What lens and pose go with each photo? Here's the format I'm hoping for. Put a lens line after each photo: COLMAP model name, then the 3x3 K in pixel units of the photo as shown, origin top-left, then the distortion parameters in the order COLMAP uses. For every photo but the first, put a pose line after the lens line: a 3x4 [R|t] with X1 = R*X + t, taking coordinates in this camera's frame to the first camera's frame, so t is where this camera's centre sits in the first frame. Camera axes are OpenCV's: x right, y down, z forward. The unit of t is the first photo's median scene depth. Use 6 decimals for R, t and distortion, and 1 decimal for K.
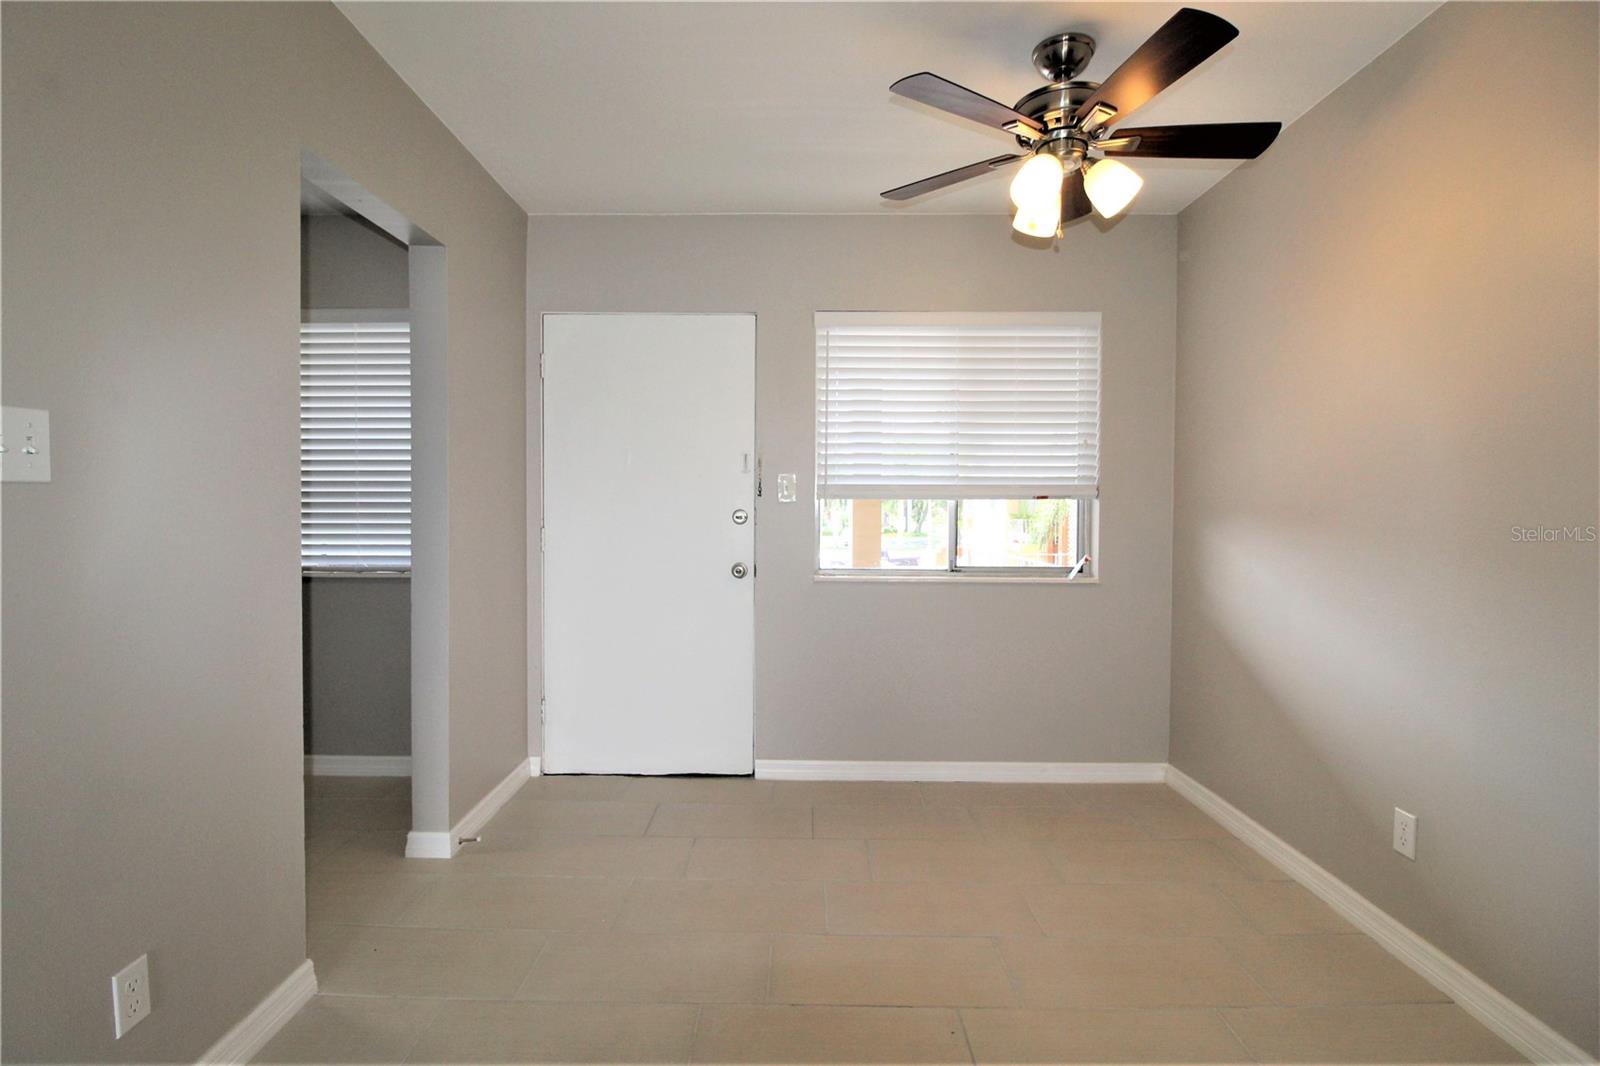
lens RADIAL K [[758.2, 0, 797.9], [0, 758.2, 538.0], [0, 0, 1]] dist [-0.016466, -0.000936]
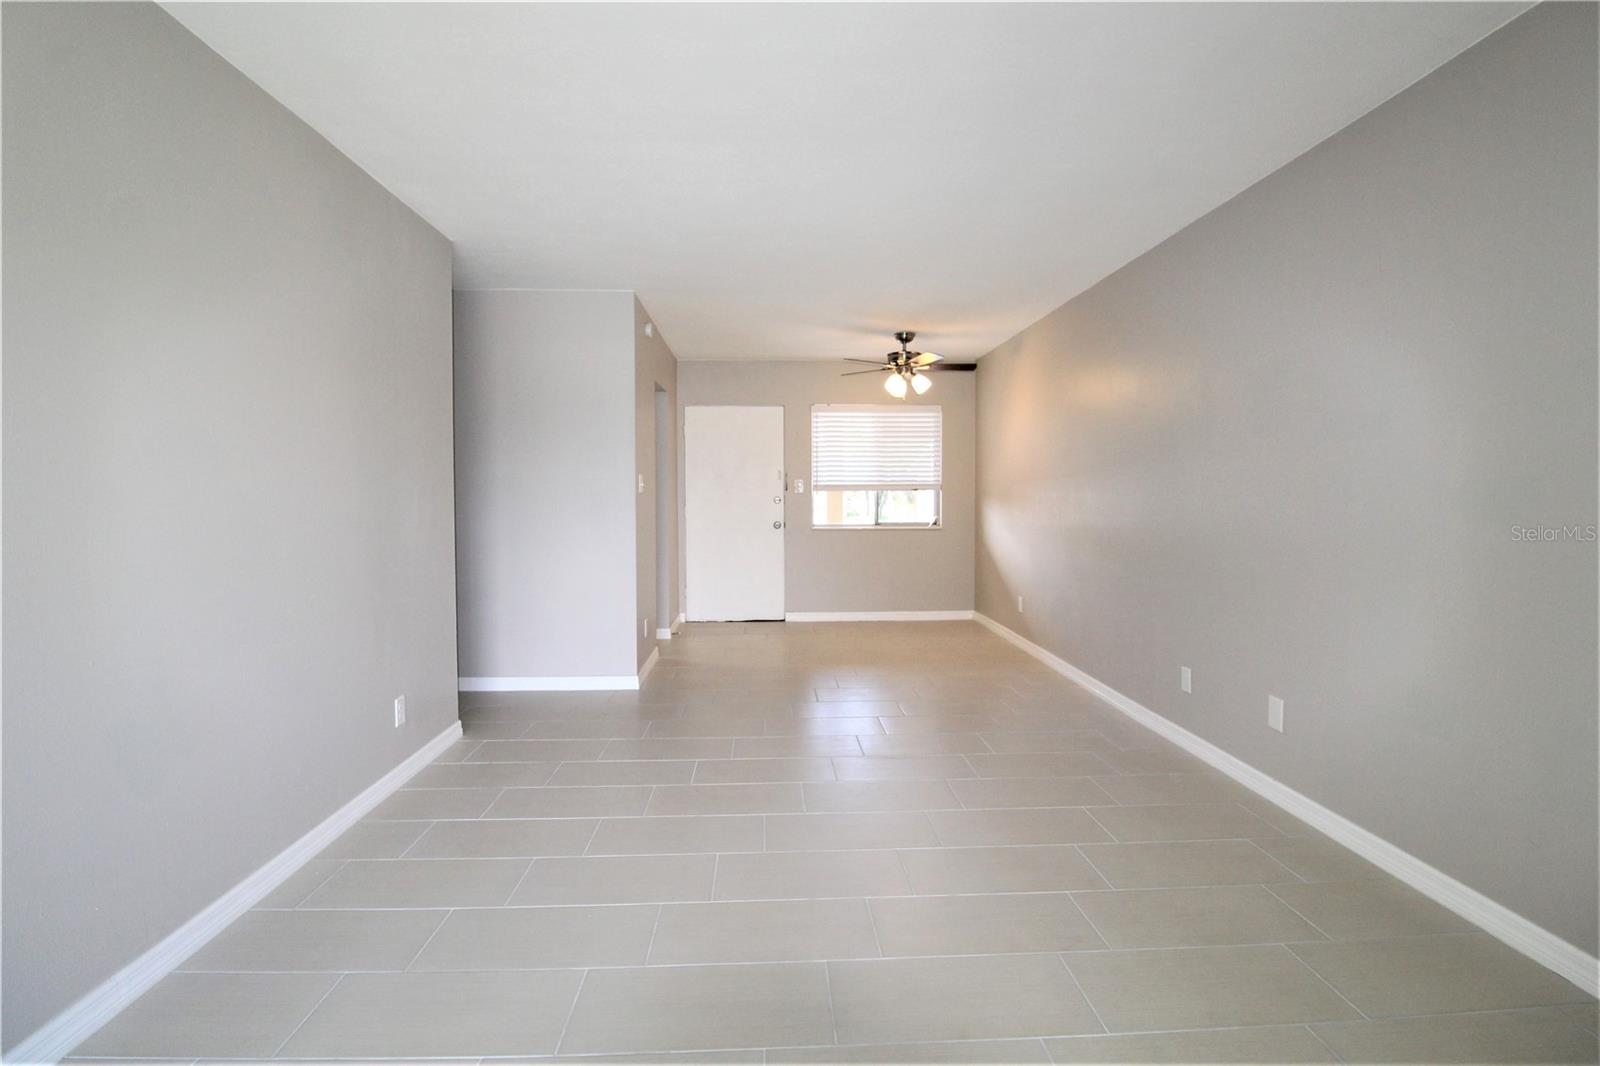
lens RADIAL K [[758.2, 0, 799.0], [0, 758.2, 527.6], [0, 0, 1]] dist [-0.016466, -0.000936]
pose [[0.998482, -0.010968, 0.053974, -0.132348], [0.010868, 0.999939, 0.002138, 0.046649], [-0.053994, -0.001548, 0.998540, -1.158473]]
